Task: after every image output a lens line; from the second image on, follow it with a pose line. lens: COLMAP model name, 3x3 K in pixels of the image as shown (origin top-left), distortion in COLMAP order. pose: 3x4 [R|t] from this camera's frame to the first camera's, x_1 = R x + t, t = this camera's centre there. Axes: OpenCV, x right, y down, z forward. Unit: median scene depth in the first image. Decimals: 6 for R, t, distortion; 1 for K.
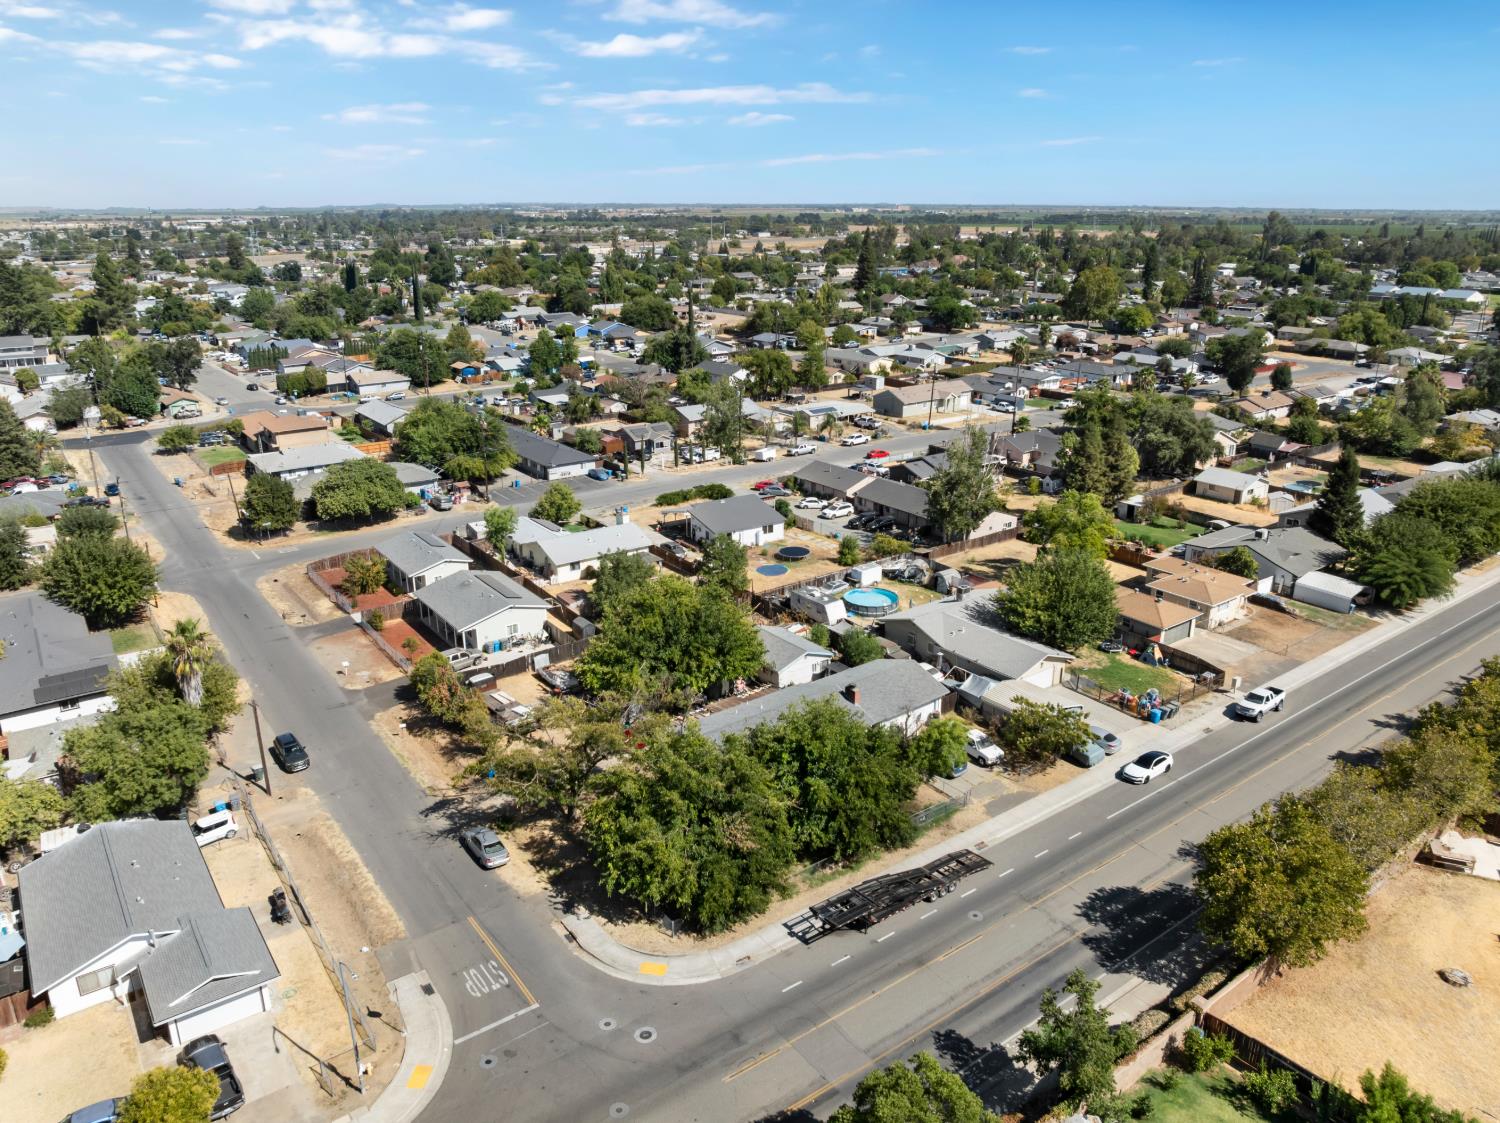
lens RADIAL K [[1076.8, 0, 737.7], [0, 1076.8, 520.6], [0, 0, 1]] dist [-0.036309, 0.000171]
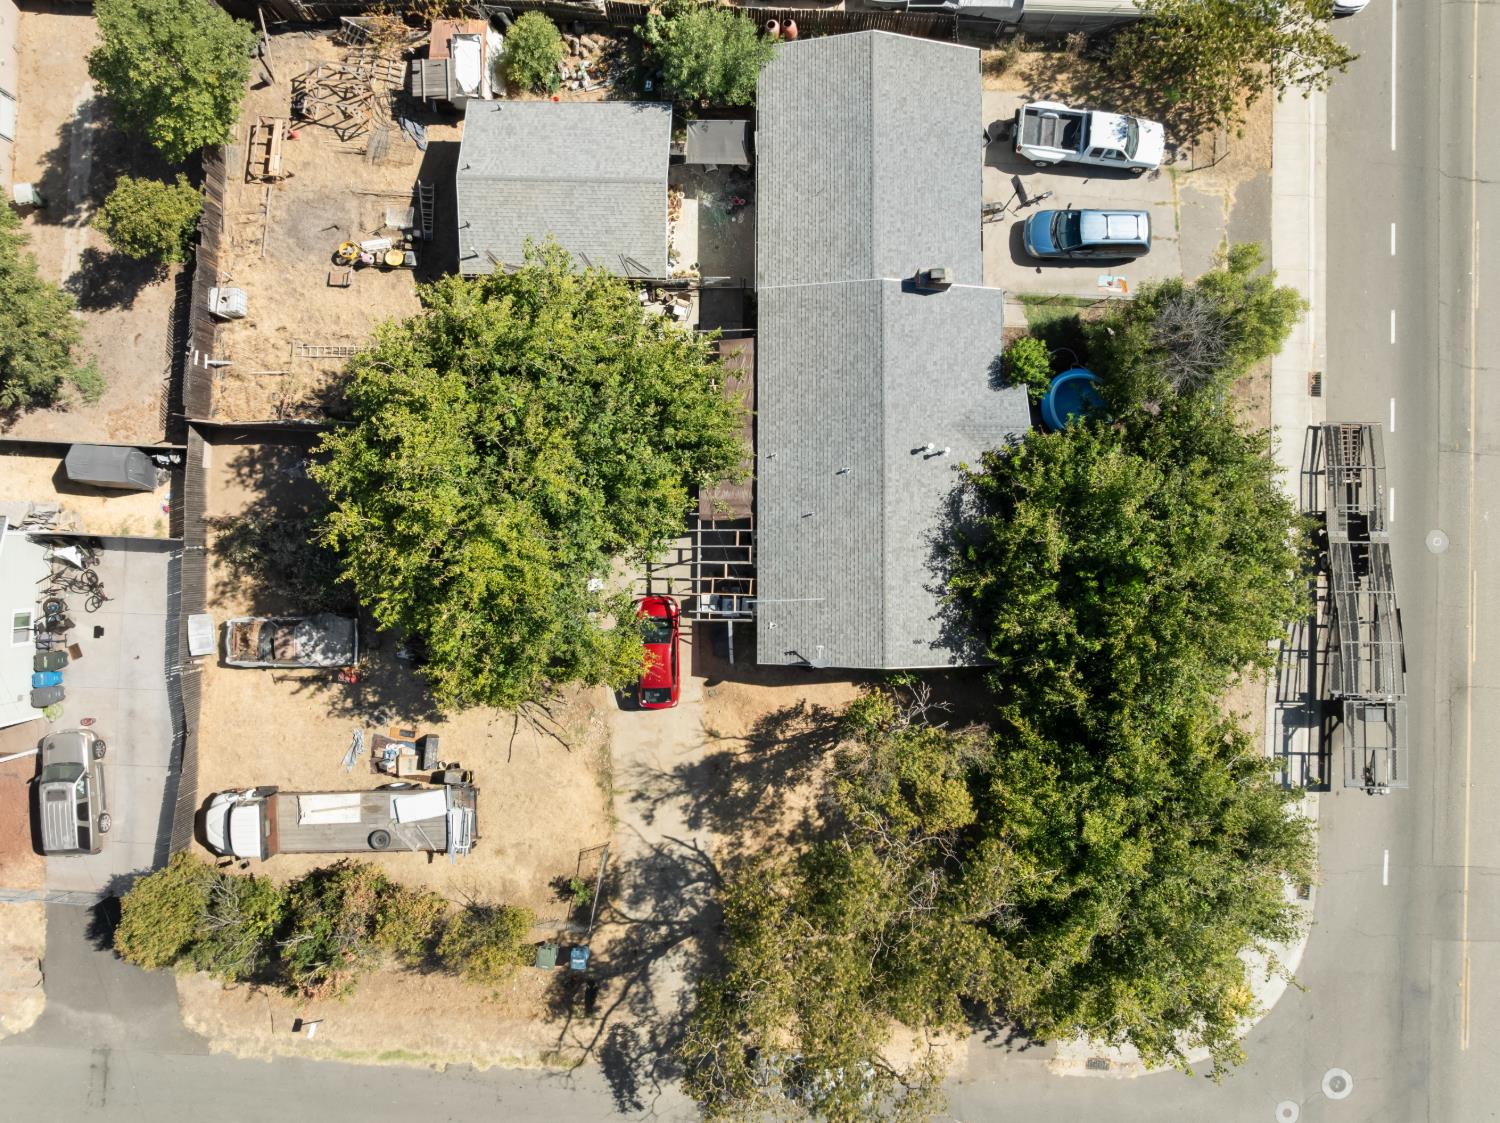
lens RADIAL K [[1076.8, 0, 737.7], [0, 1076.8, 520.6], [0, 0, 1]] dist [-0.036309, 0.000171]
pose [[0.612153, -0.790063, 0.032689, -0.022929], [0.232503, 0.219351, 0.947538, -0.163325], [-0.755785, -0.572438, 0.317968, 0.535755]]
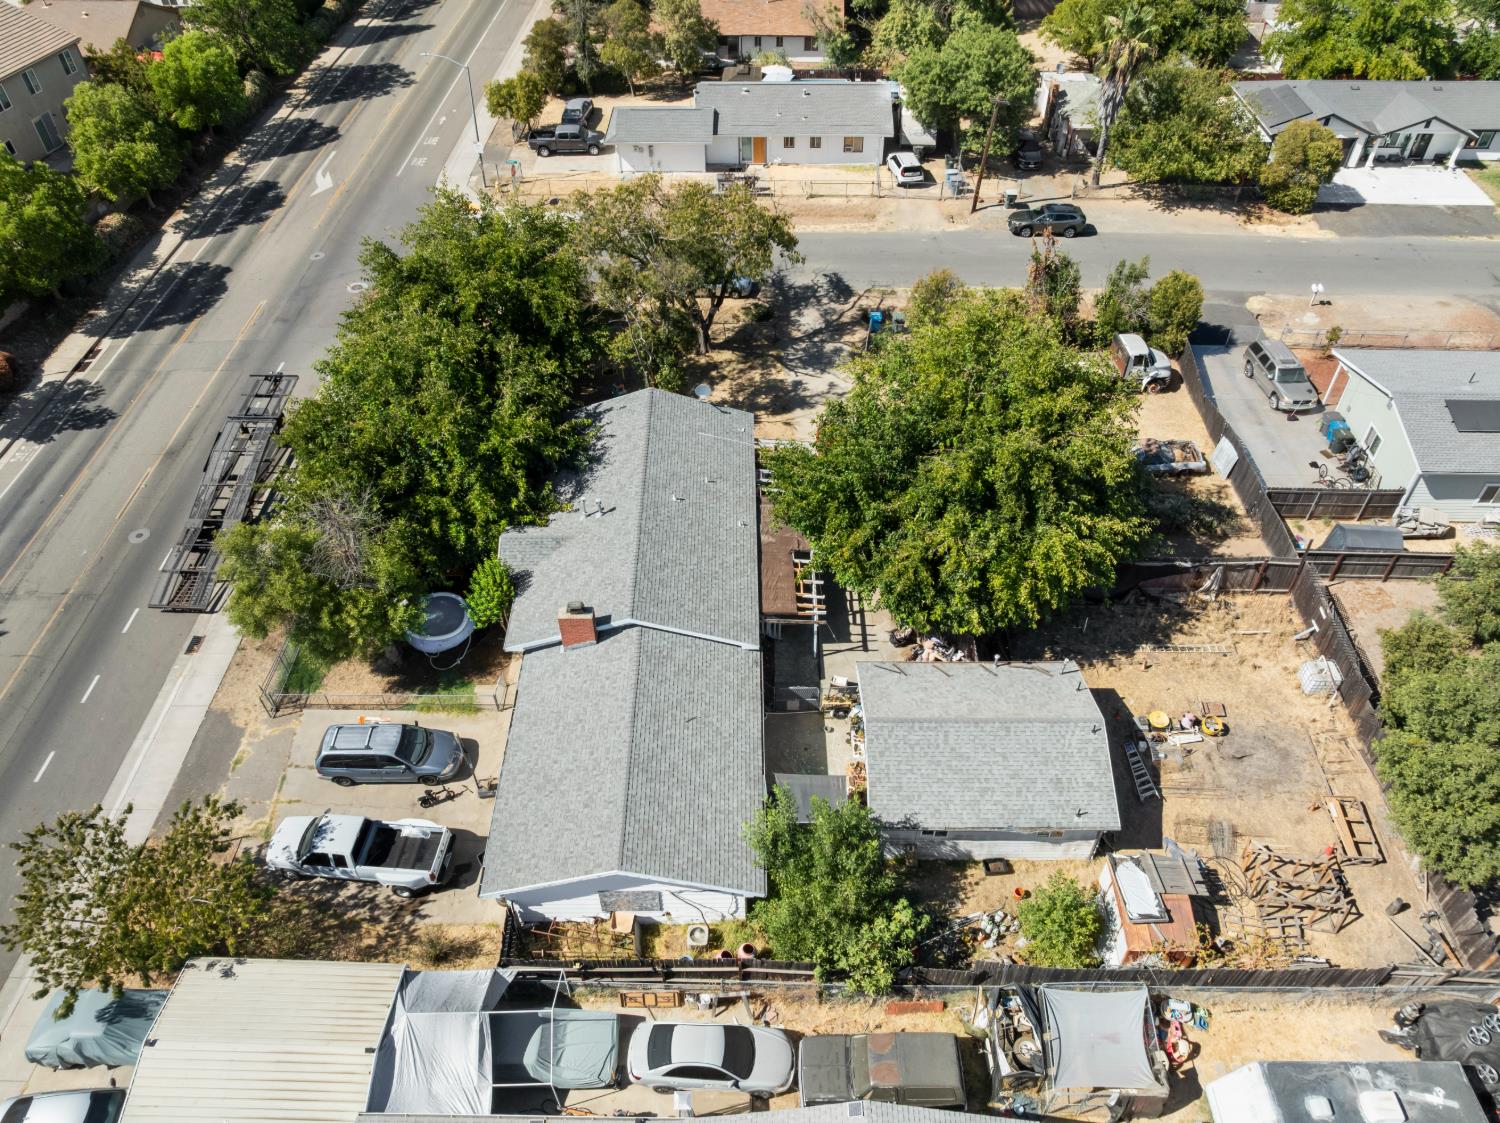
lens RADIAL K [[1033.9, 0, 754.6], [0, 1033.9, 591.9], [0, 0, 1]] dist [-0.036104, 0.005102]
pose [[-0.596897, 0.580463, -0.553874, 0.180032], [-0.222618, 0.543413, 0.809409, -0.123212], [0.770815, 0.606436, -0.195140, 0.703474]]
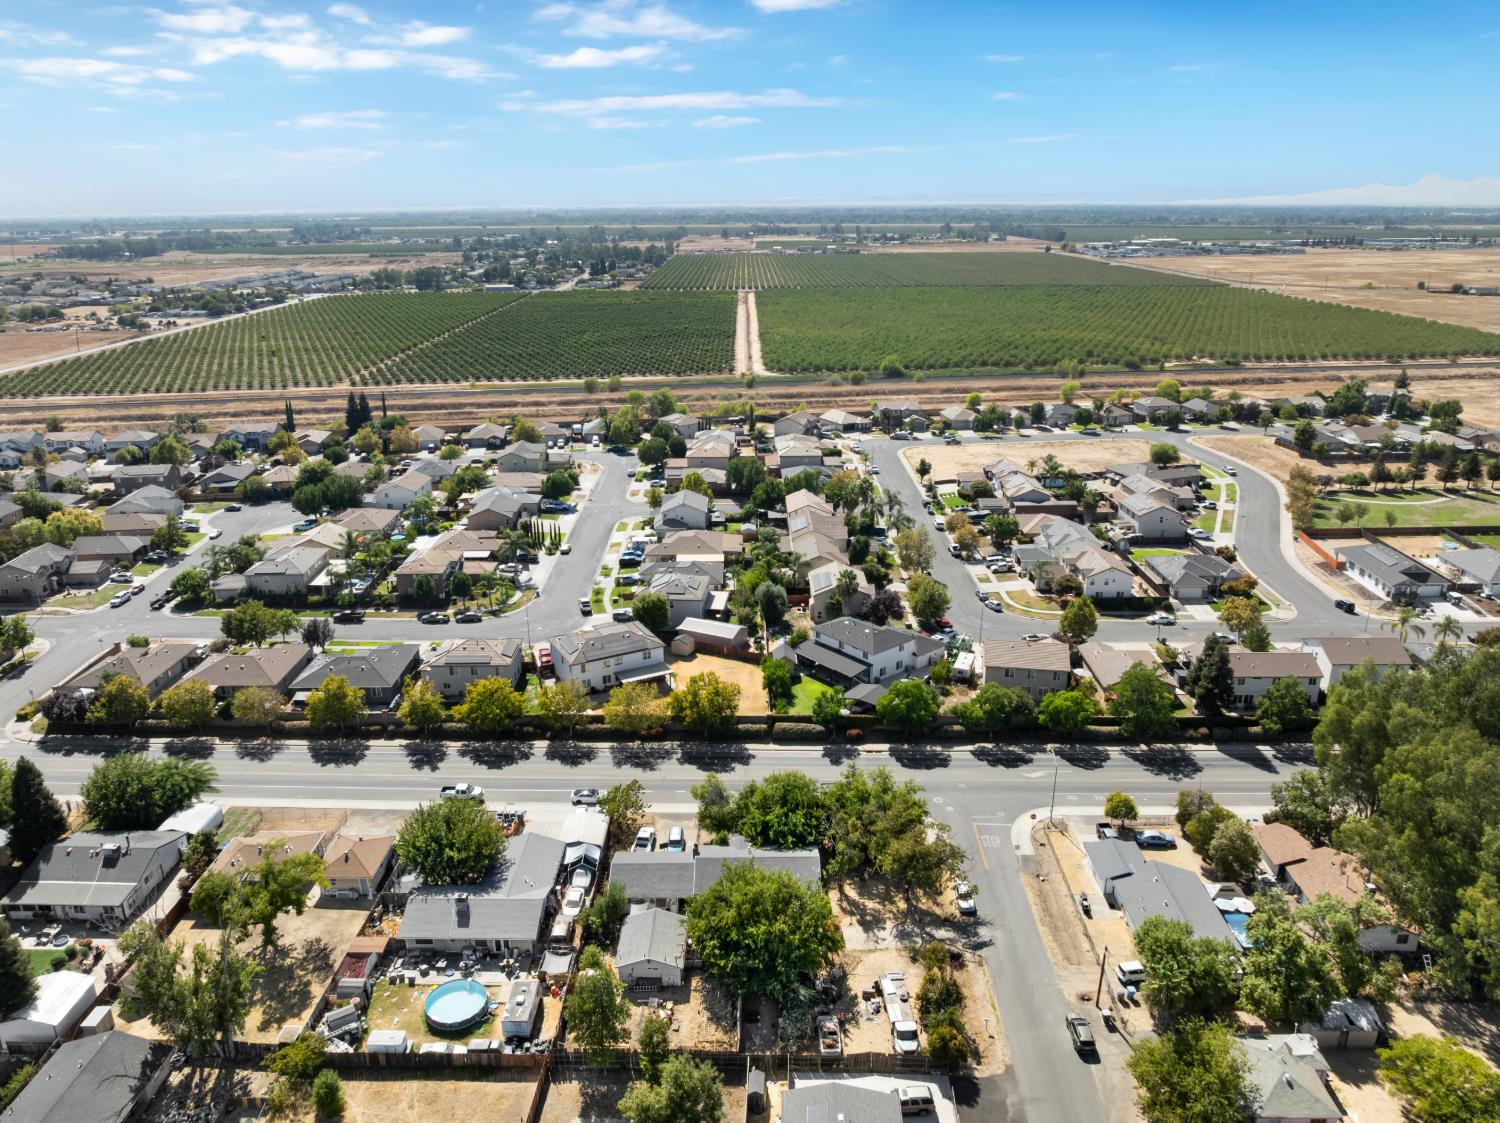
lens RADIAL K [[1083.0, 0, 750.0], [0, 1083.0, 561.5], [0, 0, 1]] dist [0.027137, -0.153800]
pose [[-0.797438, -0.185752, 0.574099, -0.439430], [0.186486, 0.828990, 0.527256, -0.561985], [-0.573861, 0.527515, -0.626428, 1.033533]]
